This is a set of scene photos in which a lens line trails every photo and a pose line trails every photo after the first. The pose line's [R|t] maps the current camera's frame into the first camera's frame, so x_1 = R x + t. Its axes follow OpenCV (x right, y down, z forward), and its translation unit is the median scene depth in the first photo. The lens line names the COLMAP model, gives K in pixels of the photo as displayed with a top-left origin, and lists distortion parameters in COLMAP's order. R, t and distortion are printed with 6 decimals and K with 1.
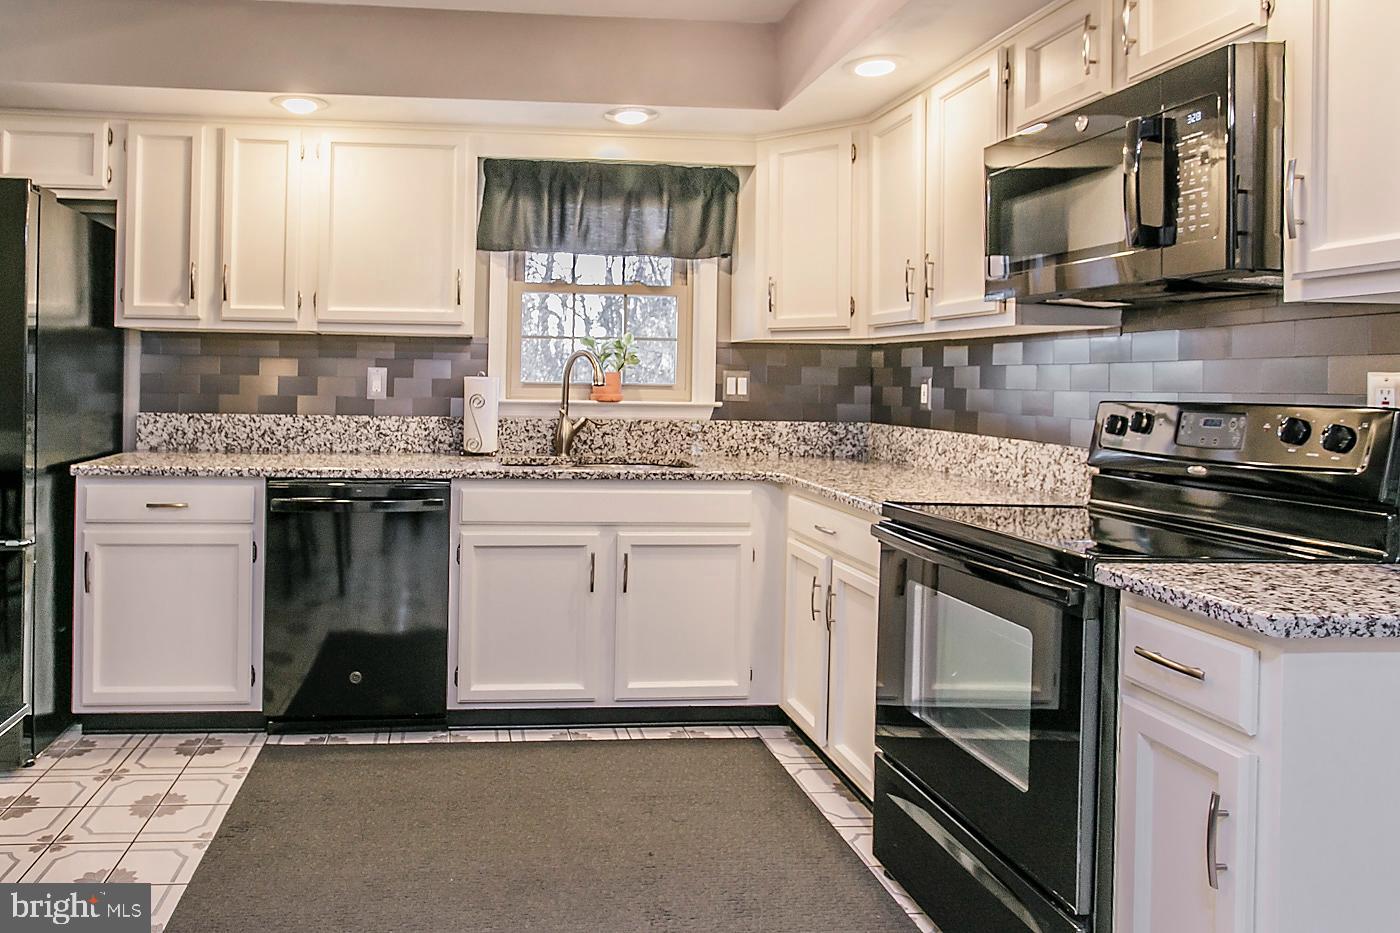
lens RADIAL K [[837.5, 0, 683.8], [0, 837.5, 380.8], [0, 0, 1]] dist [0.003422, 0.001441]
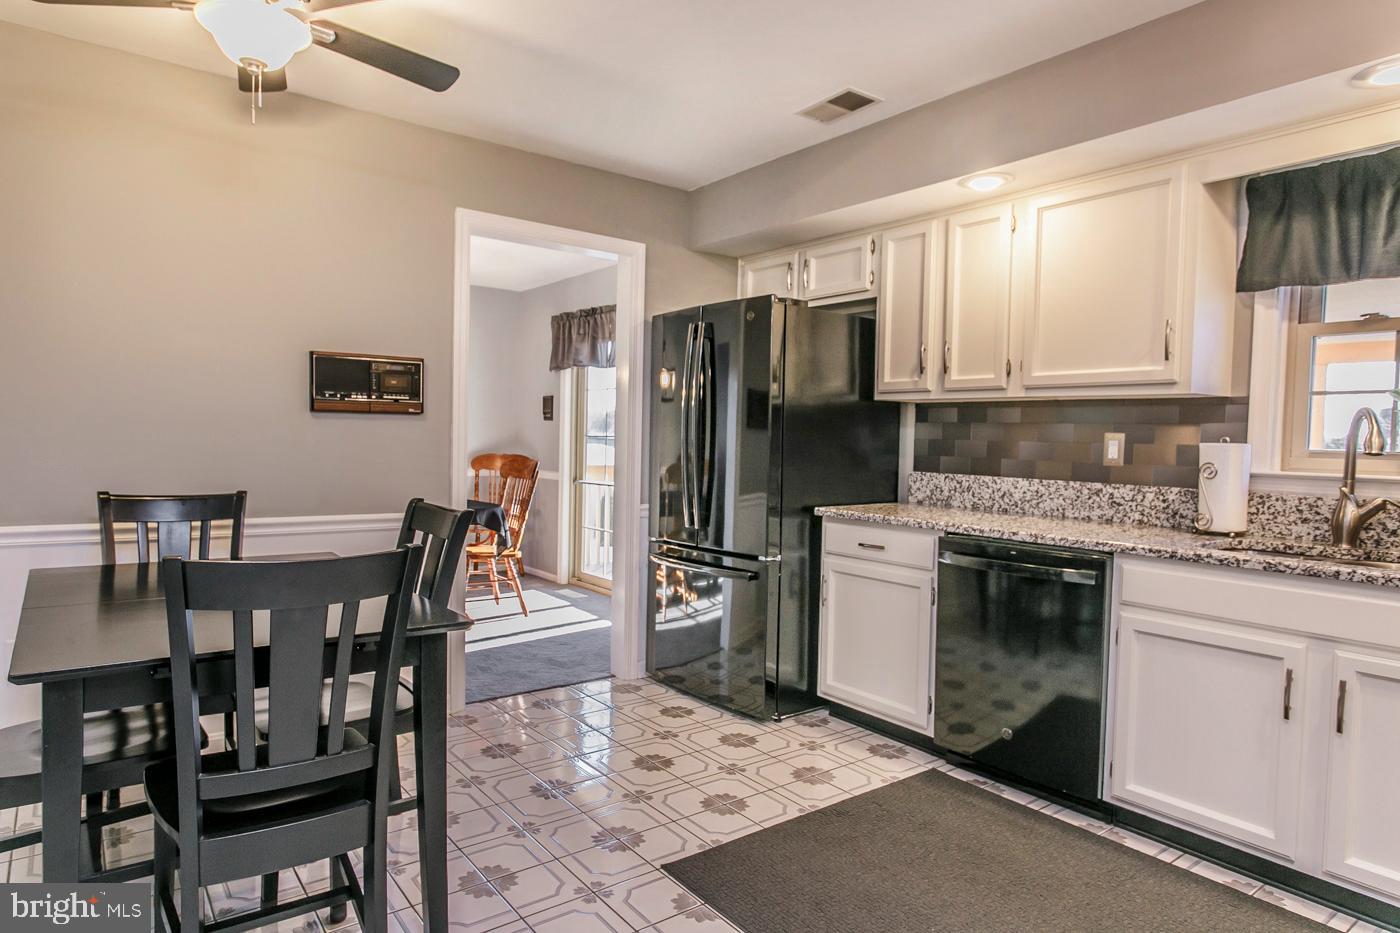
lens RADIAL K [[837.5, 0, 698.5], [0, 837.5, 468.7], [0, 0, 1]] dist [0.003422, 0.001441]
pose [[0.542576, 0.030231, -0.839462, 0.214631], [-0.011904, 0.999529, 0.028301, 0.004260], [0.839922, -0.005363, 0.542681, 0.108227]]
